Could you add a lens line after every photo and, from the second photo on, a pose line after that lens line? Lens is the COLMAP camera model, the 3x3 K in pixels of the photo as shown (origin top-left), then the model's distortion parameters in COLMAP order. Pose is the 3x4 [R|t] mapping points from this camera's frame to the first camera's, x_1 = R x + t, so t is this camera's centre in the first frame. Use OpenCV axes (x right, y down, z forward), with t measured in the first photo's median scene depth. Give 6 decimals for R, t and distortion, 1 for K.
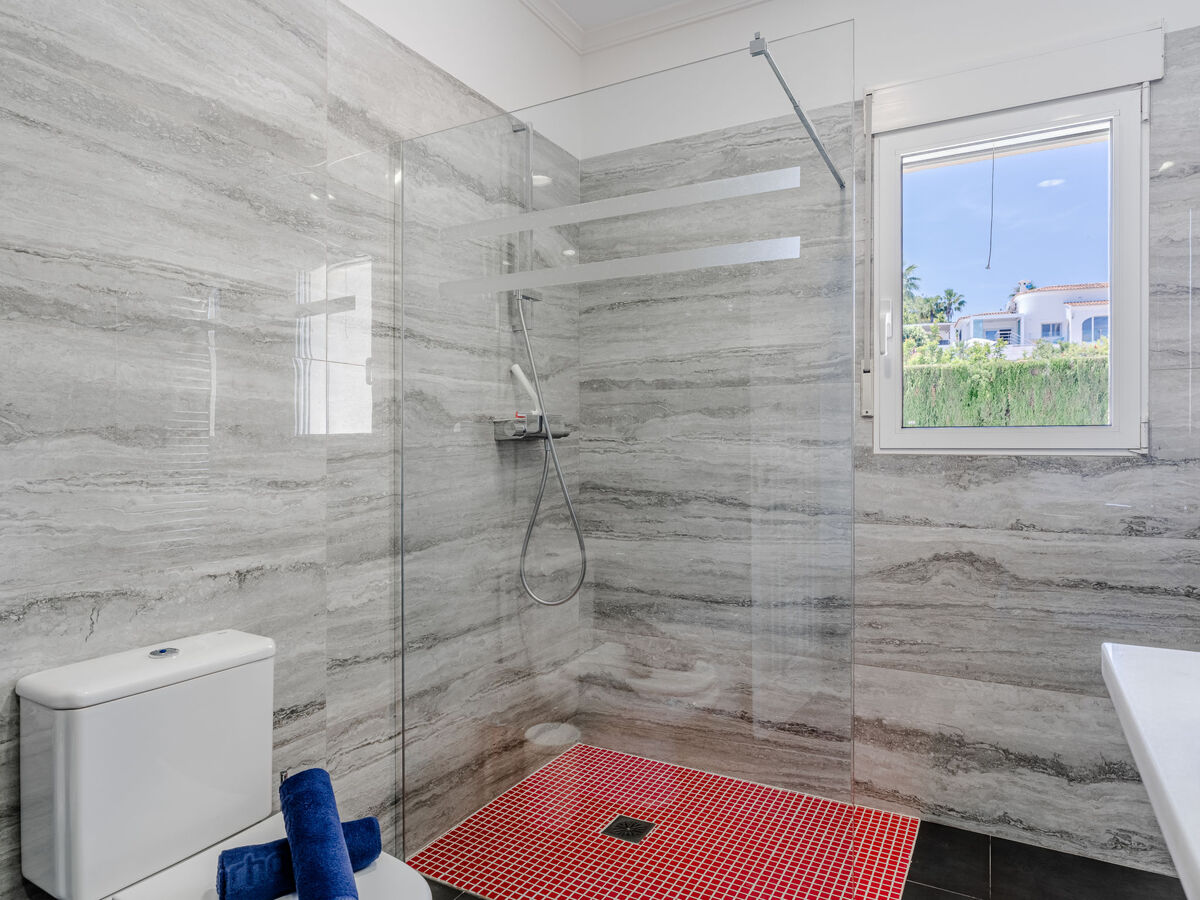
lens RADIAL K [[740.4, 0, 562.8], [0, 740.4, 444.7], [0, 0, 1]] dist [-0.014357, 0.010129]
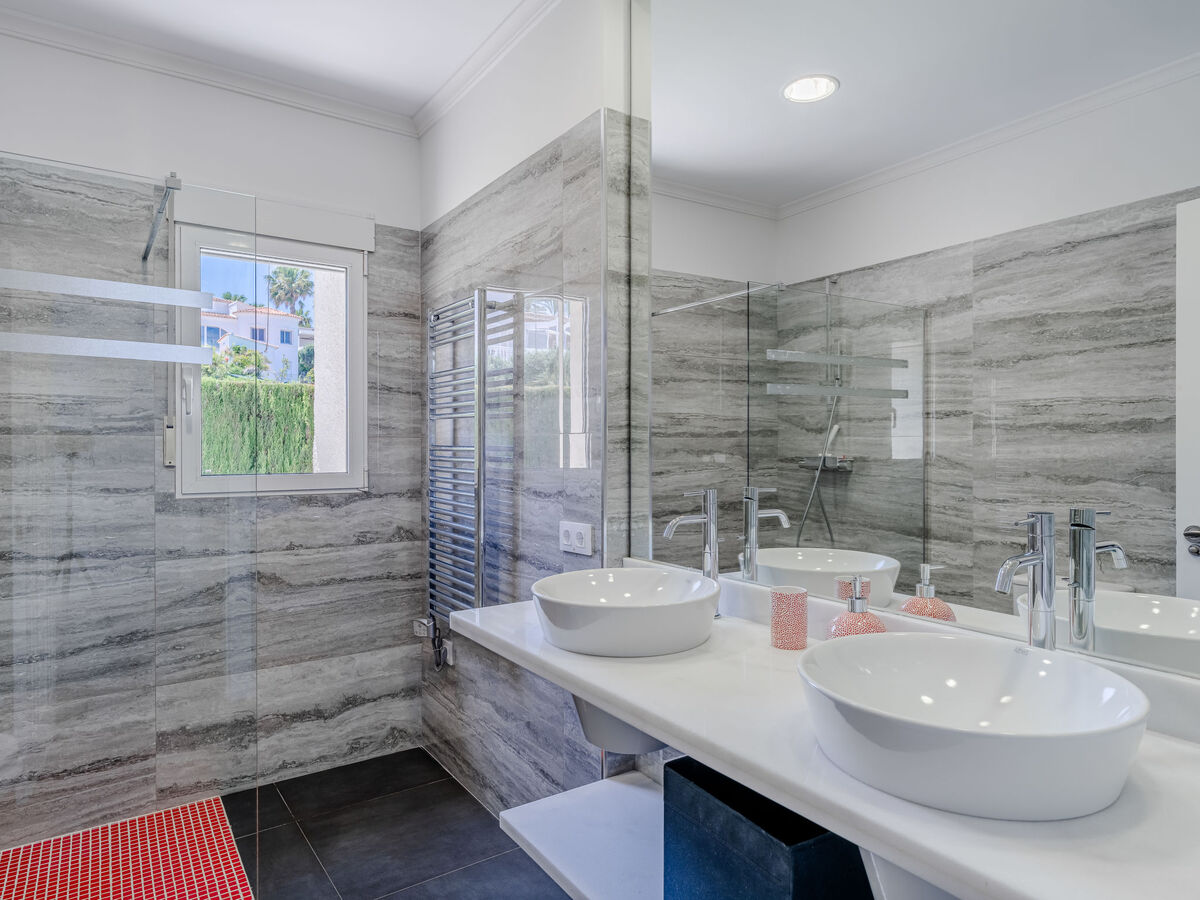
lens RADIAL K [[740.4, 0, 601.0], [0, 740.4, 450.7], [0, 0, 1]] dist [-0.014357, 0.010129]
pose [[0.426540, -0.009718, 0.904417, -0.342801], [0.003459, 0.999952, 0.009113, -0.072227], [-0.904462, -0.000759, 0.426553, -0.091282]]
